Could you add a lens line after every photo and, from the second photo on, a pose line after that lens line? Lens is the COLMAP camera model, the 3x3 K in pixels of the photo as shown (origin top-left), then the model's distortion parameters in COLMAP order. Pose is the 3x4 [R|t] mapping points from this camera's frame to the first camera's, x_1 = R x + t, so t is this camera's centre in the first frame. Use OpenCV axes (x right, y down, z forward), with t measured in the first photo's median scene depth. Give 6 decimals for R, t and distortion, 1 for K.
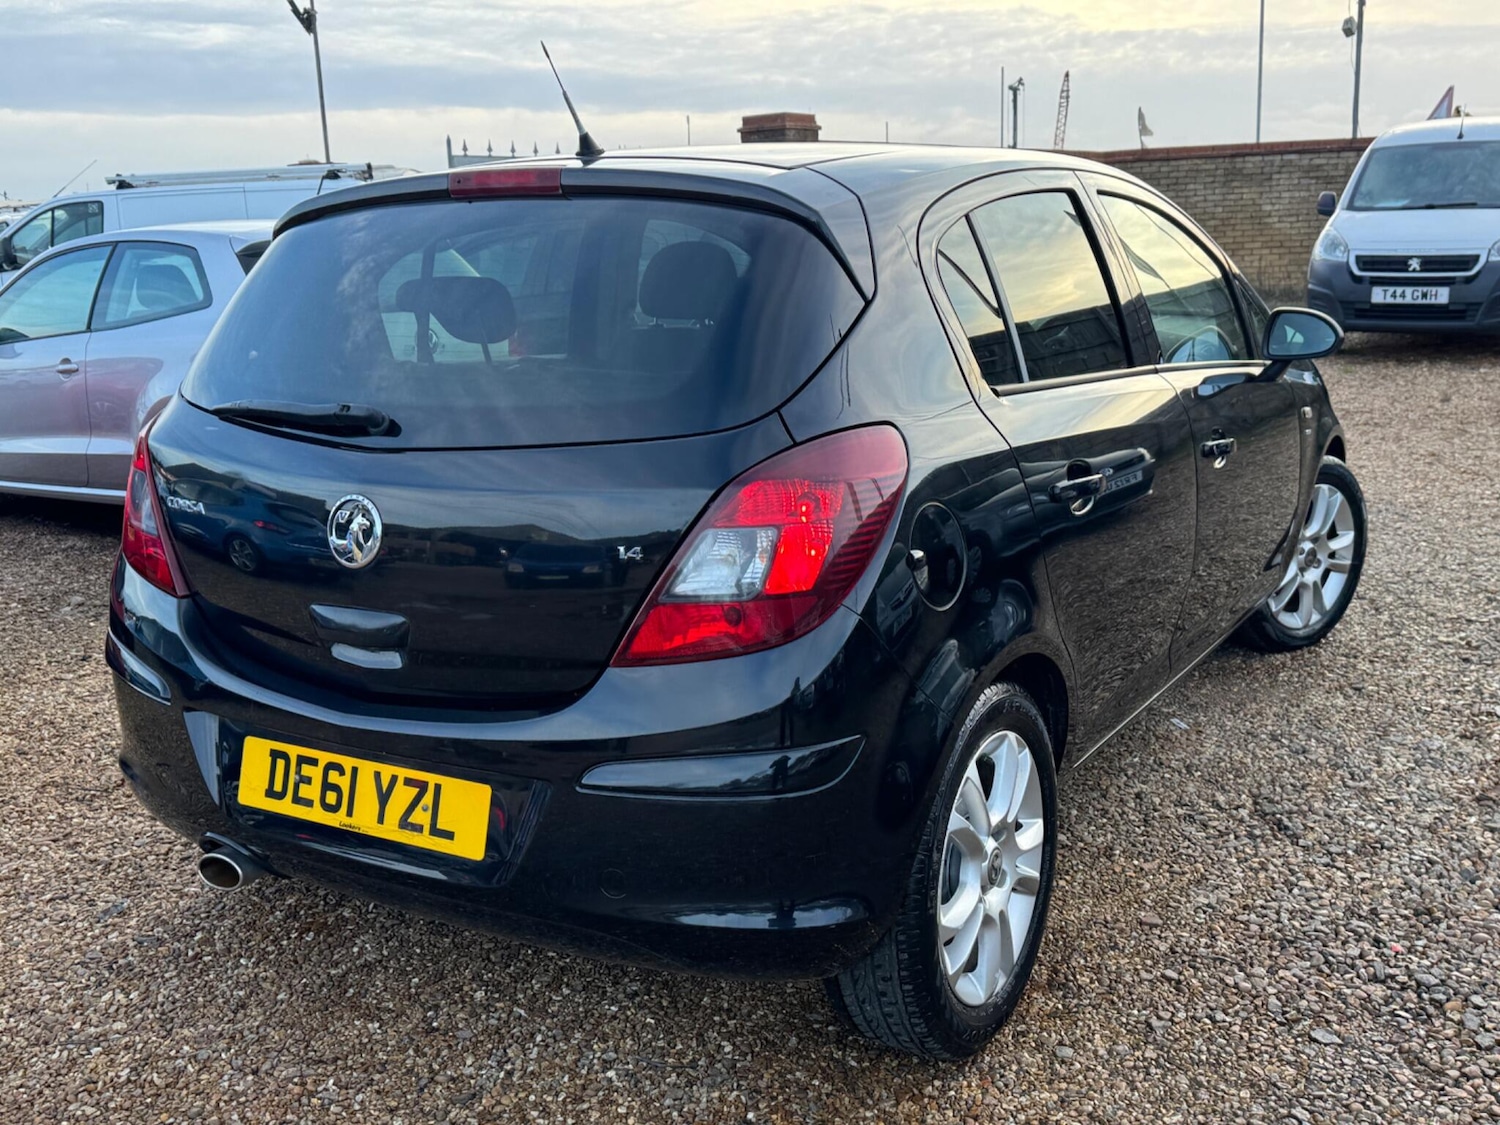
lens RADIAL K [[1483.1, 0, 754.2], [0, 1483.1, 555.5], [0, 0, 1]] dist [0.160119, -0.321001]
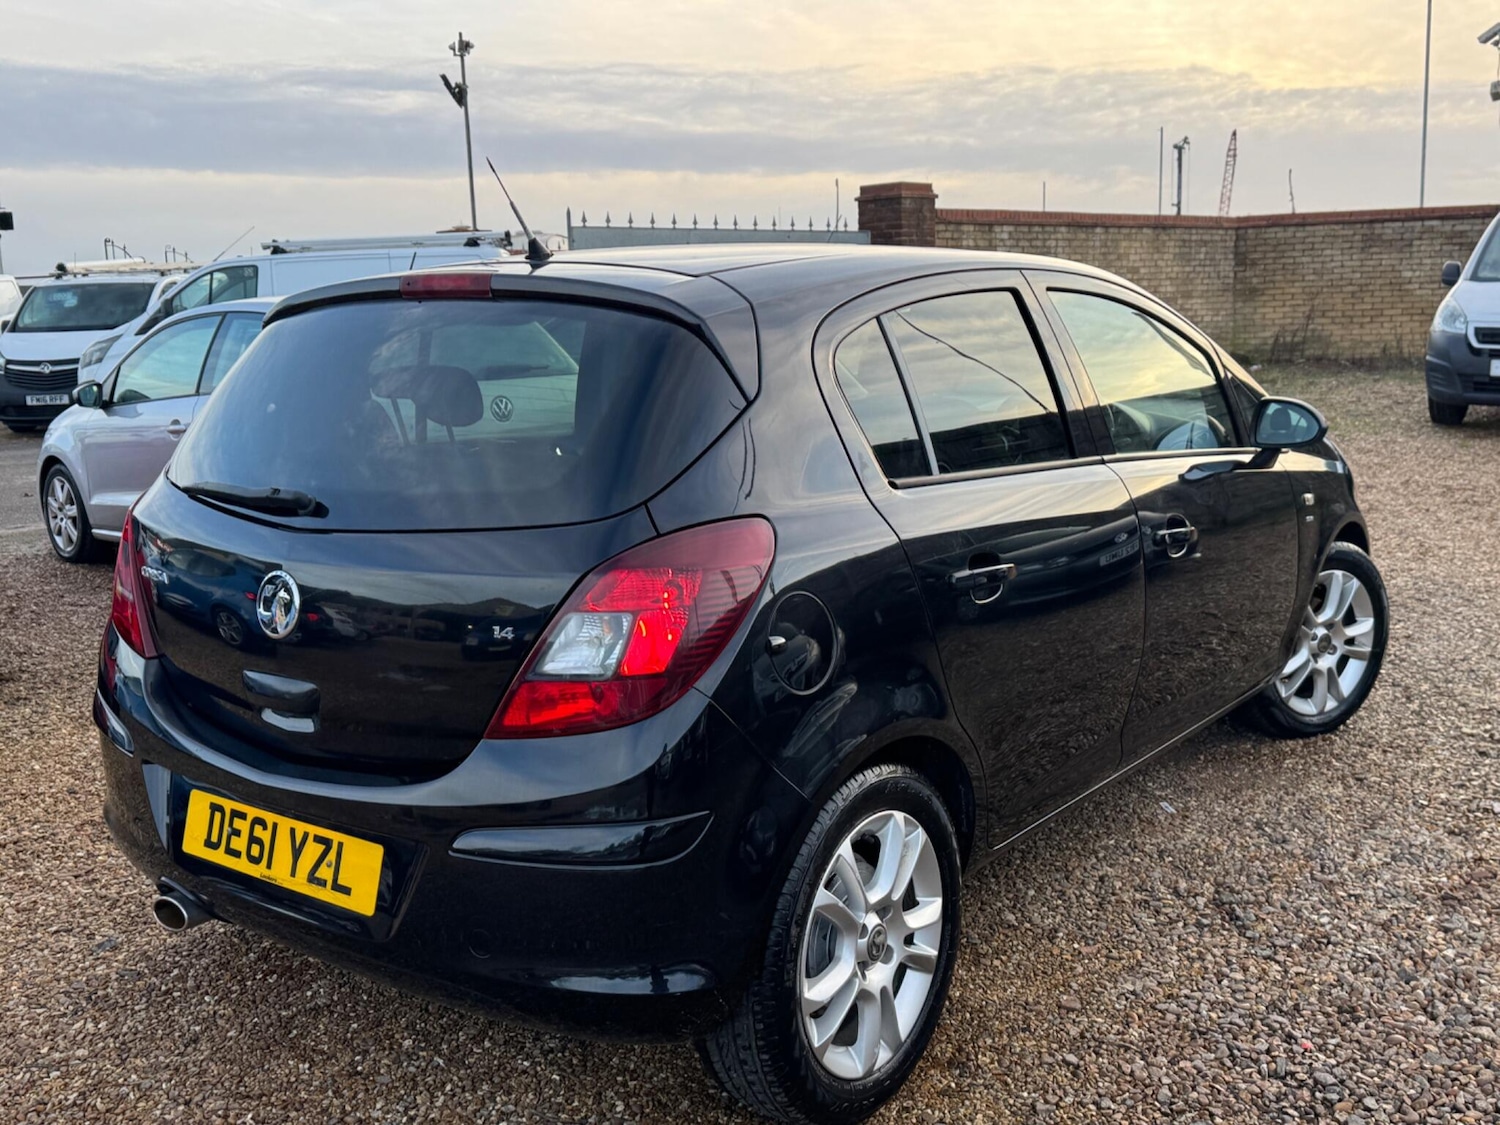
lens RADIAL K [[1486.5, 0, 759.6], [0, 1486.5, 541.7], [0, 0, 1]] dist [0.152261, -0.307209]
pose [[0.994715, 0.022090, -0.100275, 0.154594], [-0.026638, 0.998666, -0.044243, -0.018832], [0.099164, 0.046680, 0.993976, -0.046496]]
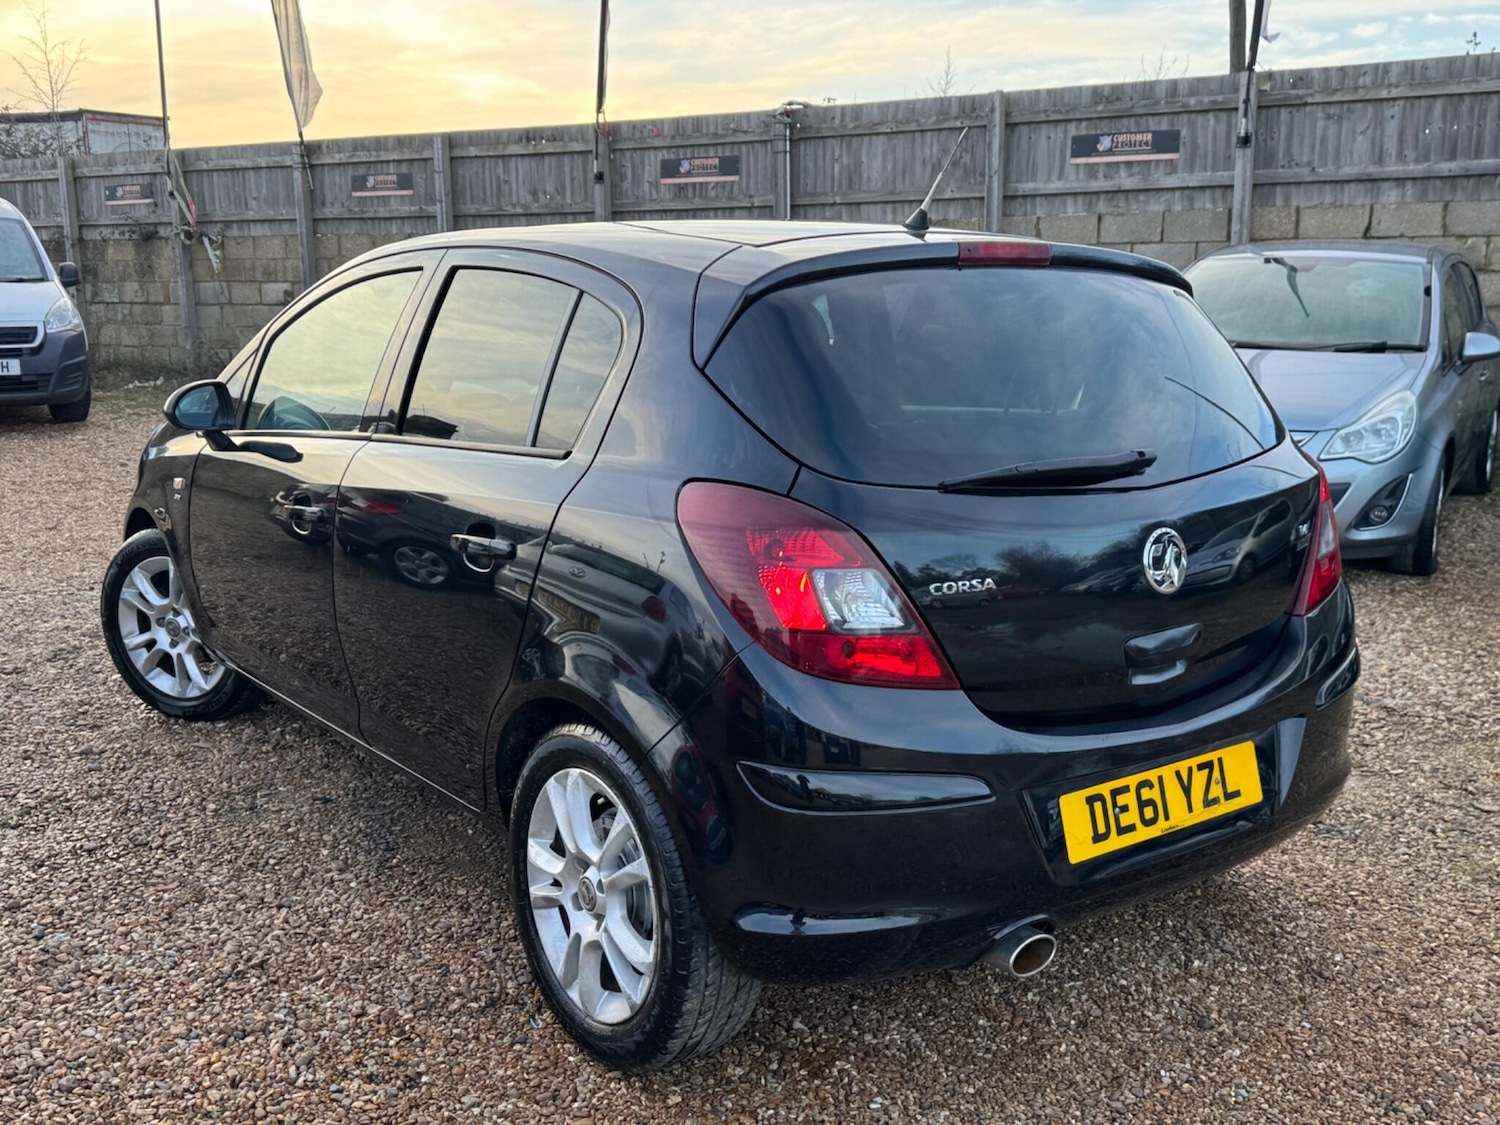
lens RADIAL K [[1475.0, 0, 738.9], [0, 1475.0, 569.6], [0, 0, 1]] dist [0.160369, -0.324333]
pose [[0.375863, -0.149806, 0.914486, -1.139980], [0.184984, 0.979114, 0.084363, -0.131957], [-0.908024, 0.137456, 0.395725, 0.688150]]
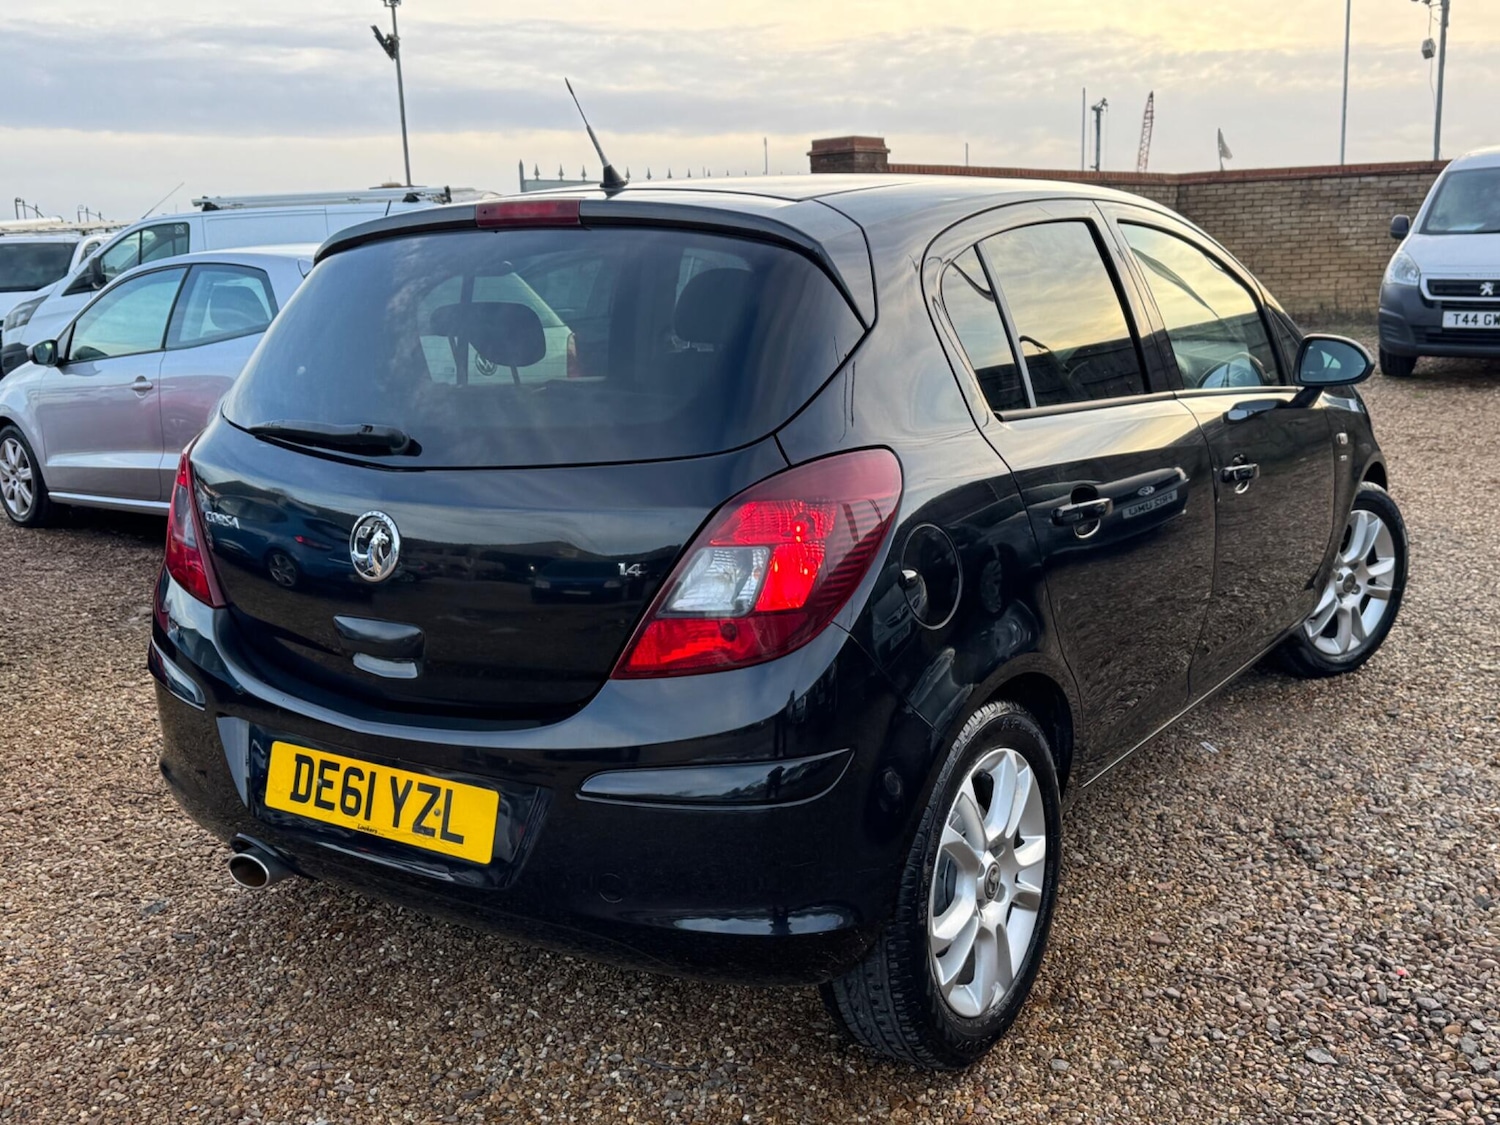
lens RADIAL K [[1484.5, 0, 766.3], [0, 1484.5, 556.3], [0, 0, 1]] dist [0.159759, -0.322453]
pose [[0.998980, 0.011147, -0.043765, 0.042439], [-0.011705, 0.999853, -0.012504, 0.000620], [0.043619, 0.013003, 0.998964, -0.027477]]
